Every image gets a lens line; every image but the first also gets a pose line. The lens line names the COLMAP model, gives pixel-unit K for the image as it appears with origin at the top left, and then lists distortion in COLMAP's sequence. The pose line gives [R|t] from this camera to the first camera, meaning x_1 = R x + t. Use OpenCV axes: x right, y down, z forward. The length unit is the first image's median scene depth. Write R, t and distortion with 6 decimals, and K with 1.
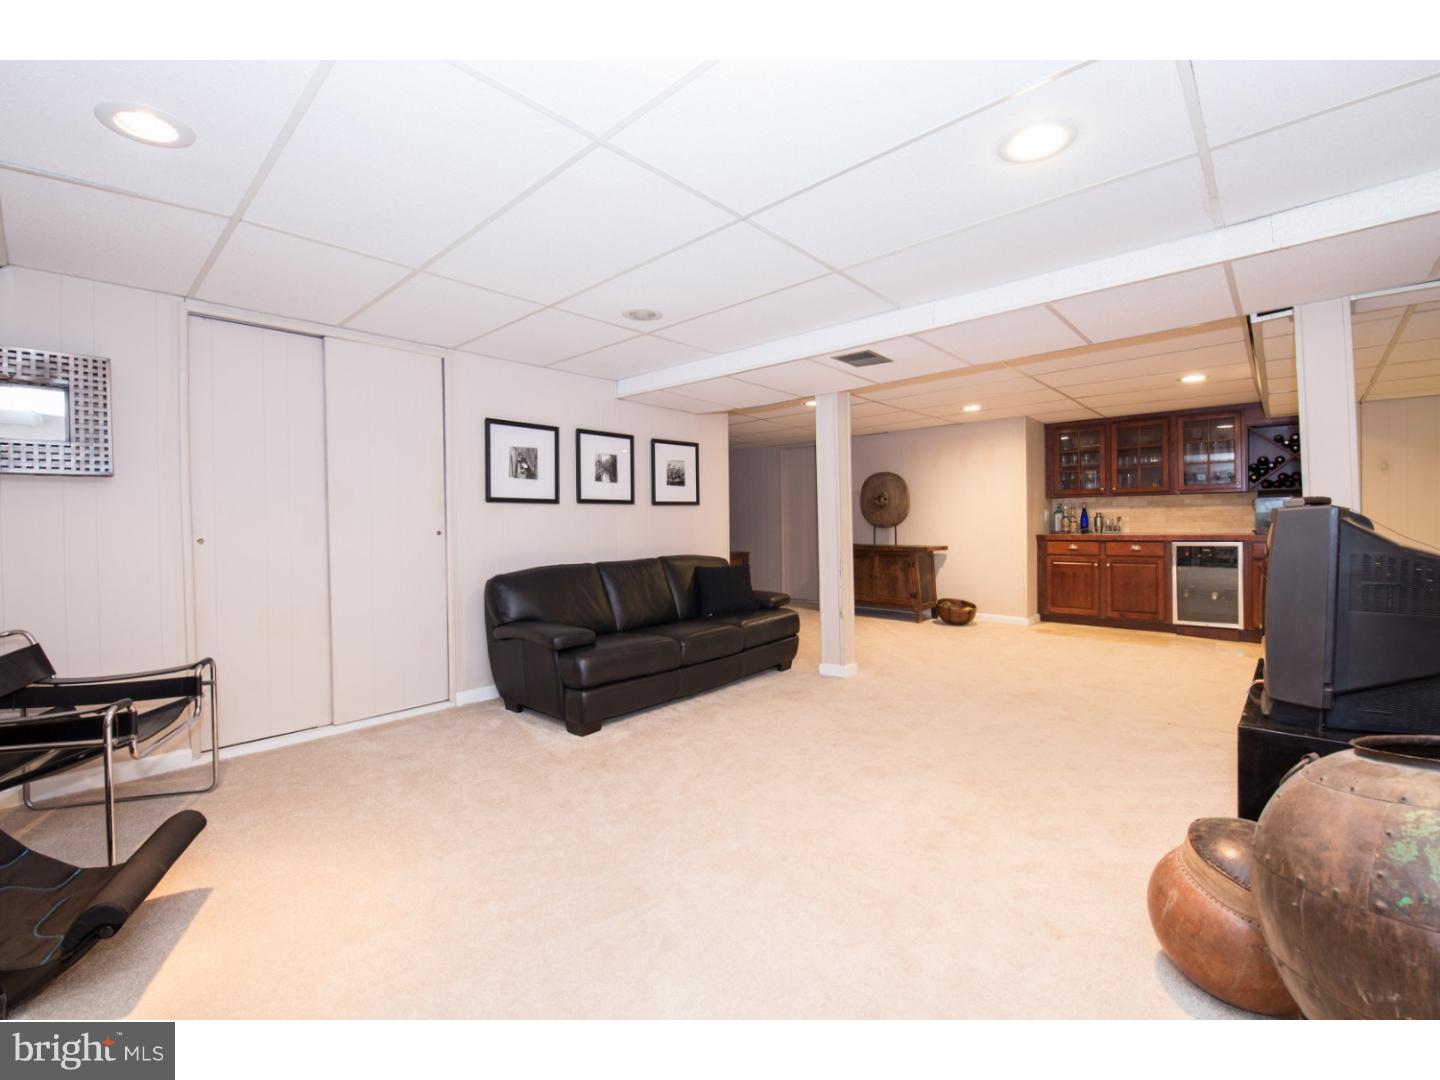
lens RADIAL K [[626.7, 0, 721.5], [0, 626.7, 522.9], [0, 0, 1]] dist [-0.004264, -0.000558]
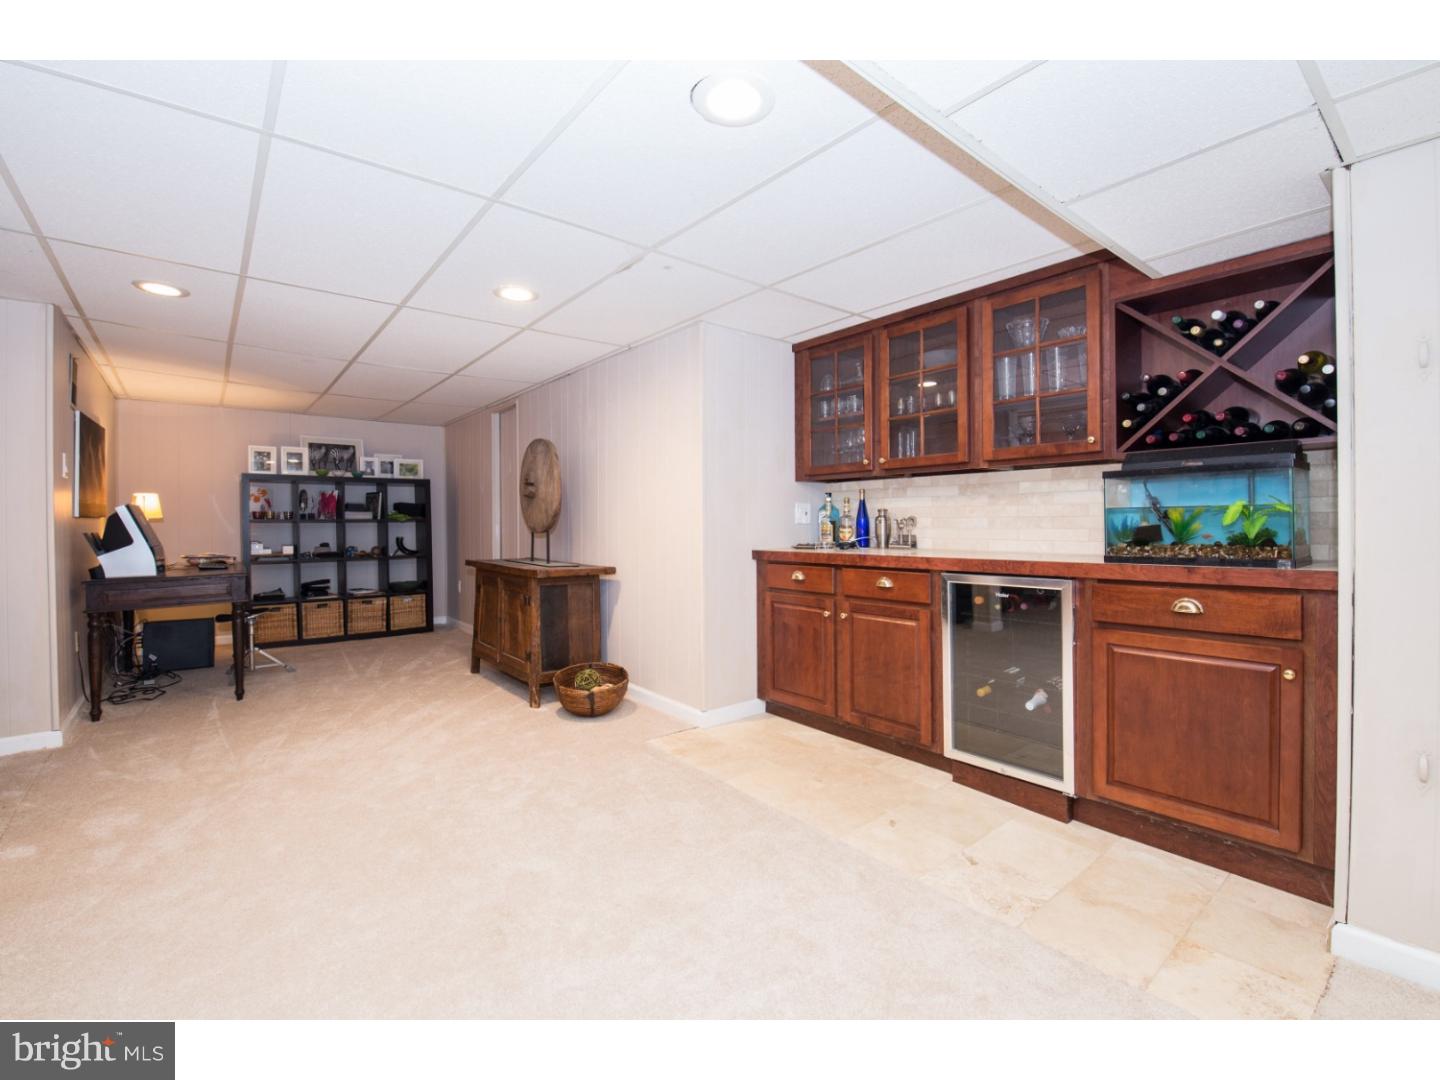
lens RADIAL K [[640.3, 0, 714.6], [0, 640.3, 522.8], [0, 0, 1]] dist [-0.010294, -0.000668]
pose [[0.988130, 0.006896, -0.153466, 0.585596], [-0.006684, 0.999976, 0.001903, -0.004899], [0.153476, -0.000855, 0.988152, 0.487955]]
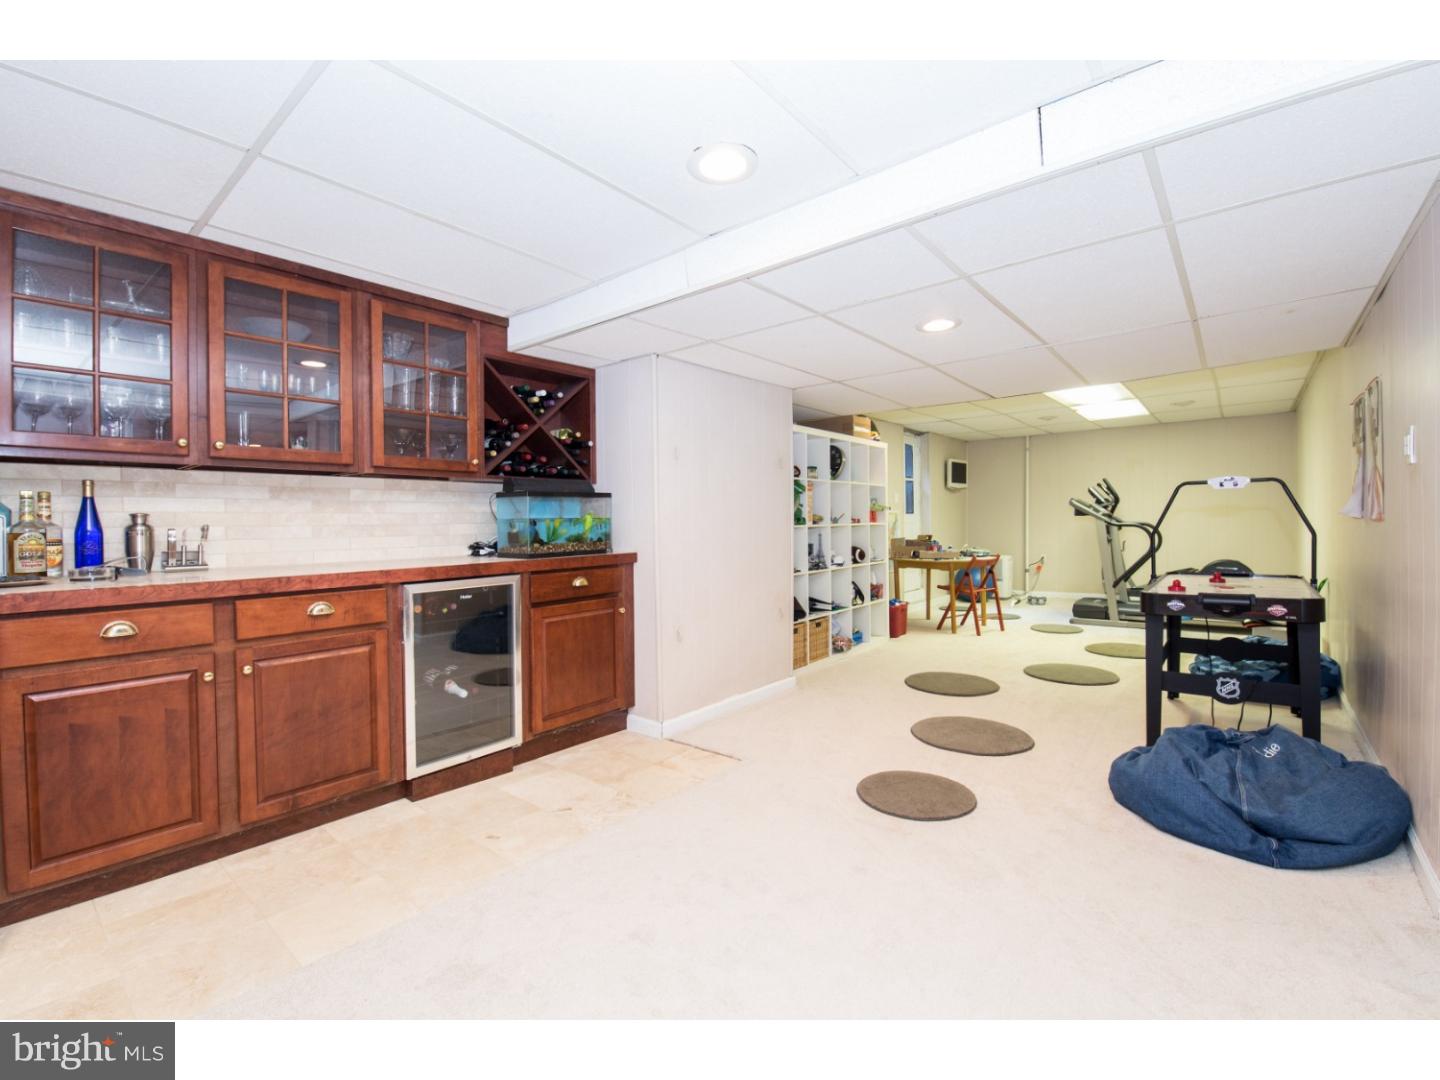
lens RADIAL K [[640.3, 0, 714.6], [0, 640.3, 522.8], [0, 0, 1]] dist [-0.010294, -0.000668]
pose [[-0.049050, 0.010879, 0.998737, 0.263931], [0.012386, 0.999870, -0.010283, -0.003837], [-0.998720, 0.011866, -0.049179, 0.757708]]
